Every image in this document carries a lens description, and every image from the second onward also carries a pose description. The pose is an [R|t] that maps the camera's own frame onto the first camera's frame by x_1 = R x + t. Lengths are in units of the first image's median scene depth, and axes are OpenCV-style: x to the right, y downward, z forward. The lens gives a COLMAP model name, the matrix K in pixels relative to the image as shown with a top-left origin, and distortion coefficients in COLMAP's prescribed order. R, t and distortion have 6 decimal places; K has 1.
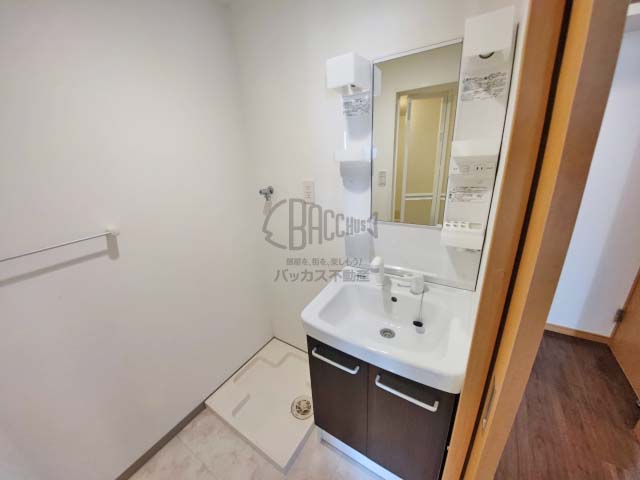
lens RADIAL K [[245.6, 0, 312.1], [0, 245.6, 240.5], [0, 0, 1]] dist [-0.015620, -0.000056]
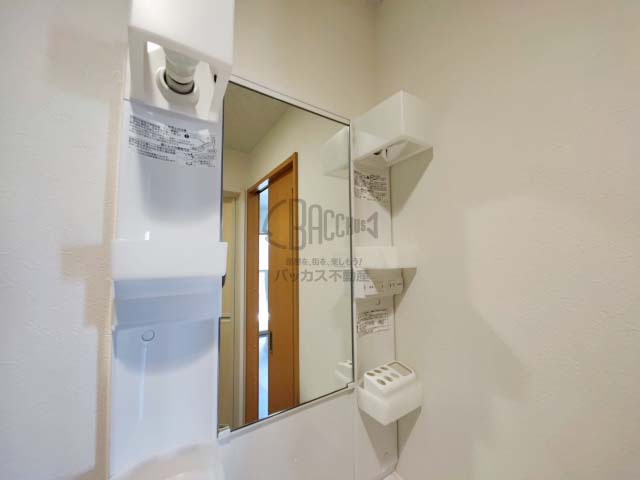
lens RADIAL K [[245.6, 0, 312.1], [0, 245.6, 240.5], [0, 0, 1]] dist [-0.015620, -0.000056]
pose [[0.386415, 0.117815, 0.914769, -0.078776], [0.288472, 0.926611, -0.241196, -0.286556], [-0.876052, 0.357087, 0.324070, 0.852307]]
